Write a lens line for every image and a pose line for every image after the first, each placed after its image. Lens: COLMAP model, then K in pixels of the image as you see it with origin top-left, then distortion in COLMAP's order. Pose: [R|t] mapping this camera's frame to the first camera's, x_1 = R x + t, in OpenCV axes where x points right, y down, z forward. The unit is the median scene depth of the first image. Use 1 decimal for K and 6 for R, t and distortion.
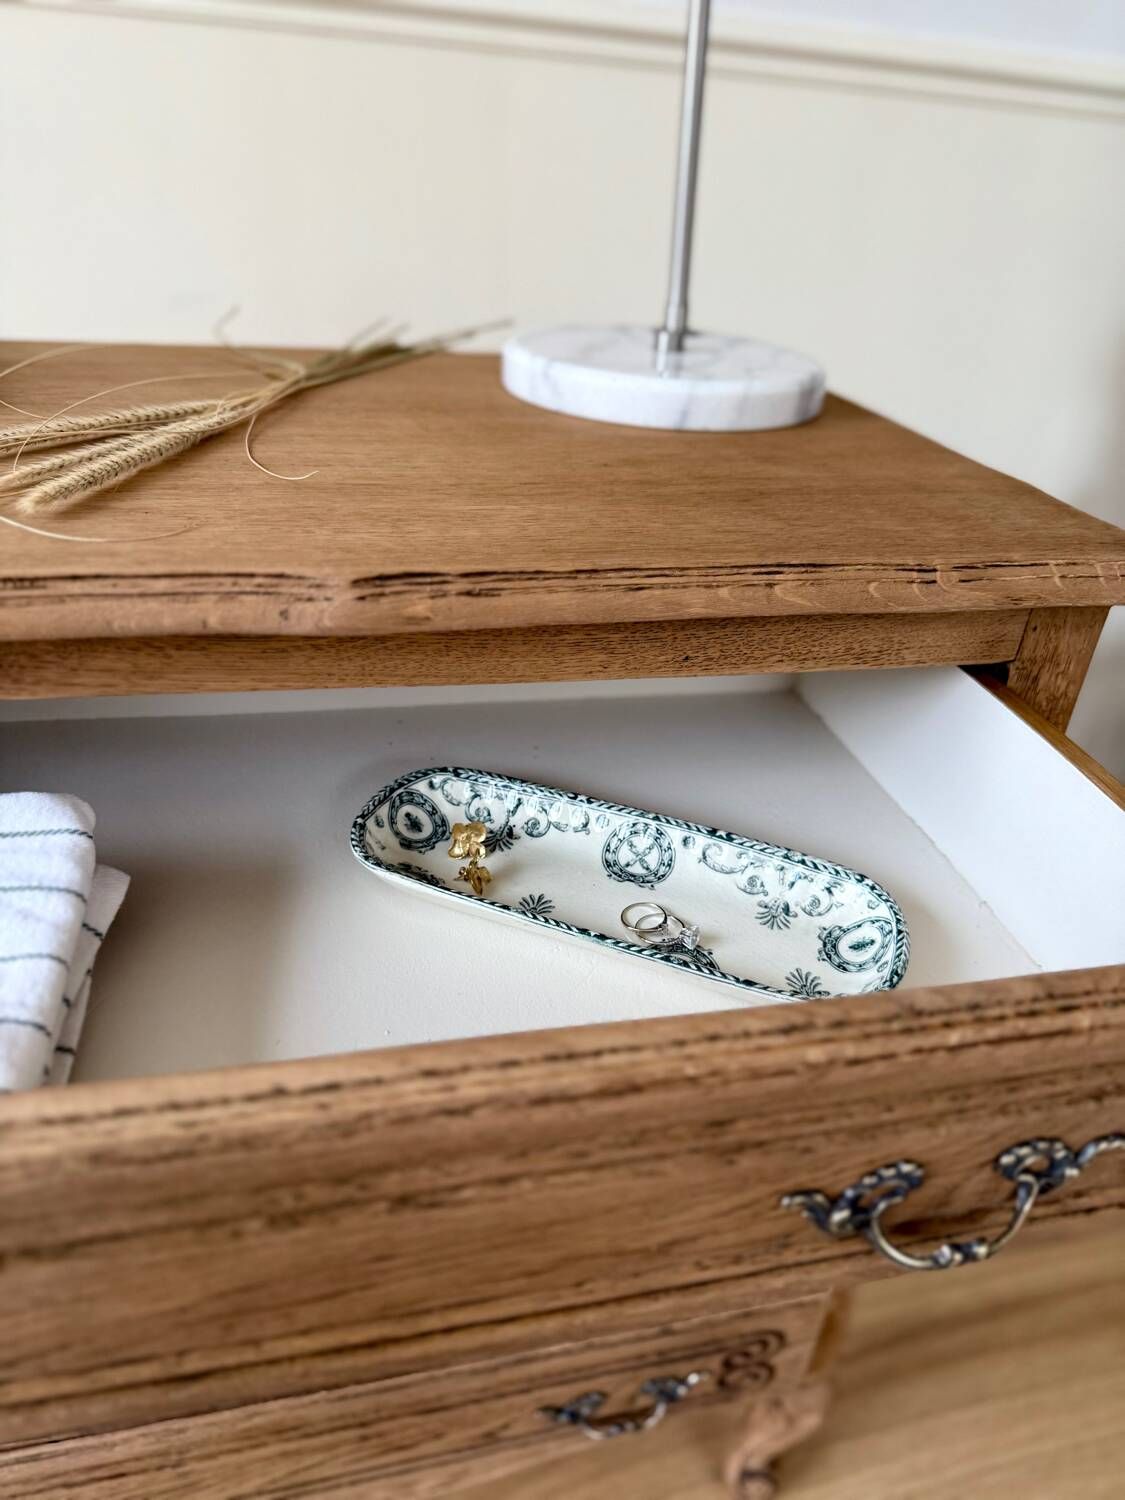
lens RADIAL K [[1106.2, 0, 568.4], [0, 1106.2, 774.1], [0, 0, 1]] dist [0.181346, -0.334635]
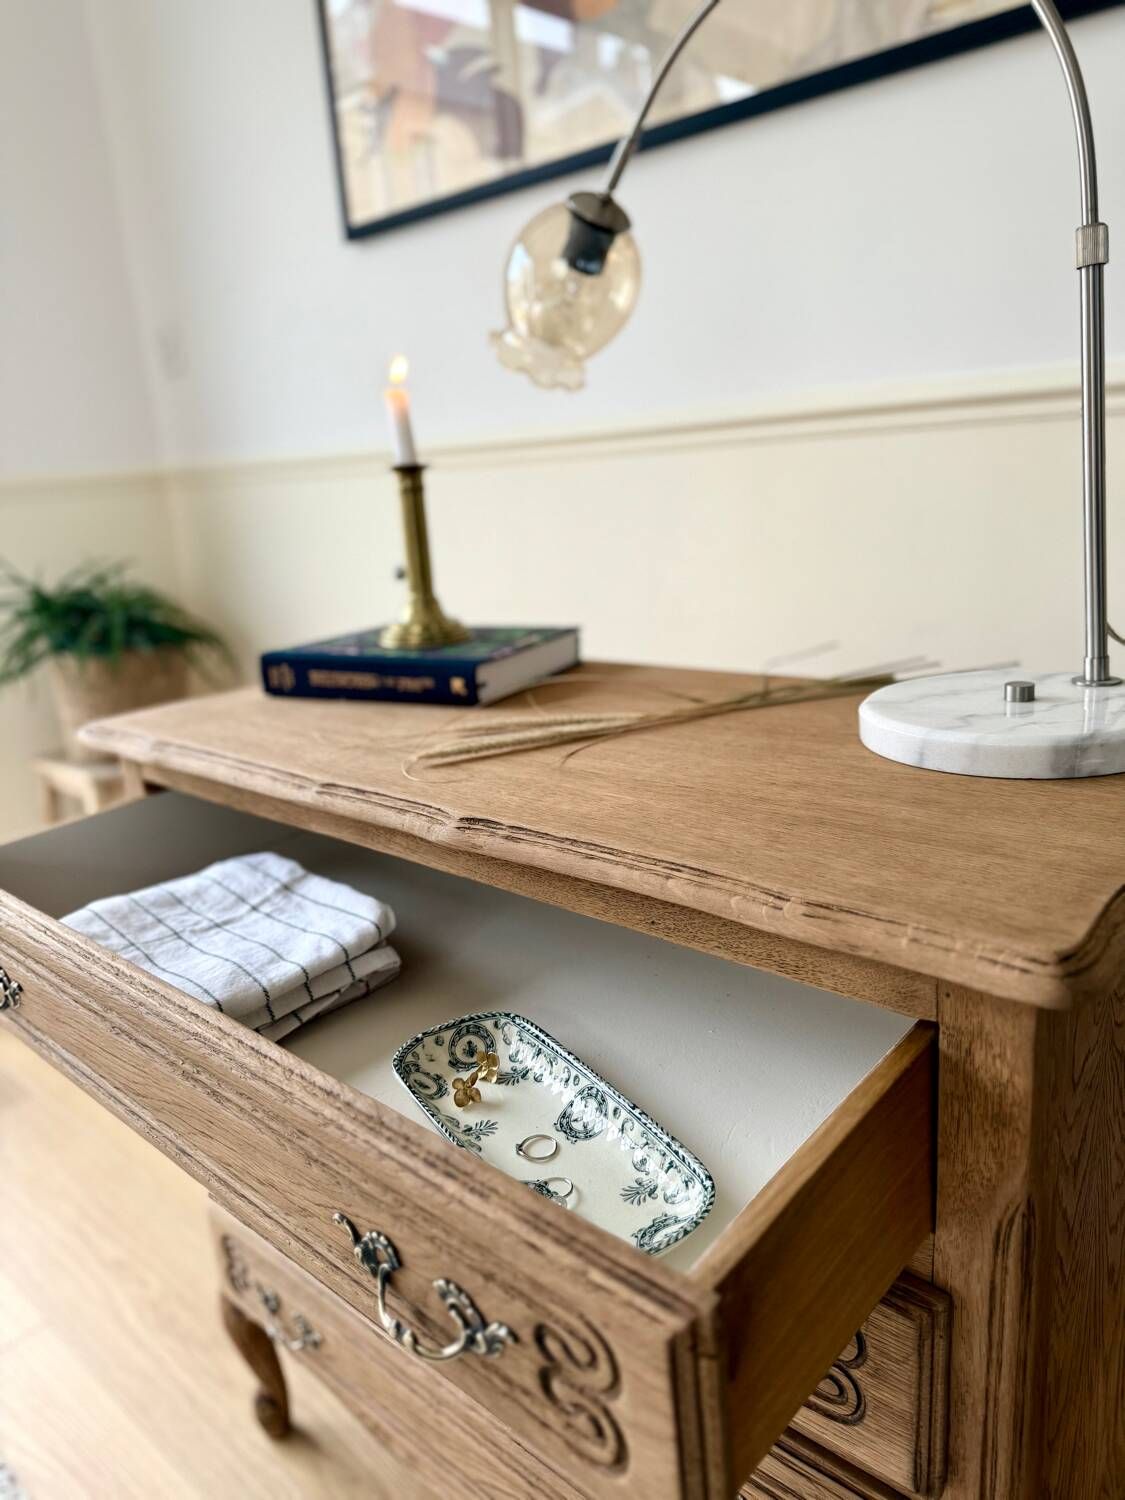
lens RADIAL K [[1076.3, 0, 521.9], [0, 1076.3, 751.1], [0, 0, 1]] dist [0.045893, -0.065723]
pose [[0.503832, 0.106359, -0.857229, 1.157308], [-0.318944, 0.945171, -0.070187, -0.164423], [0.802763, 0.308770, 0.510130, 0.163118]]
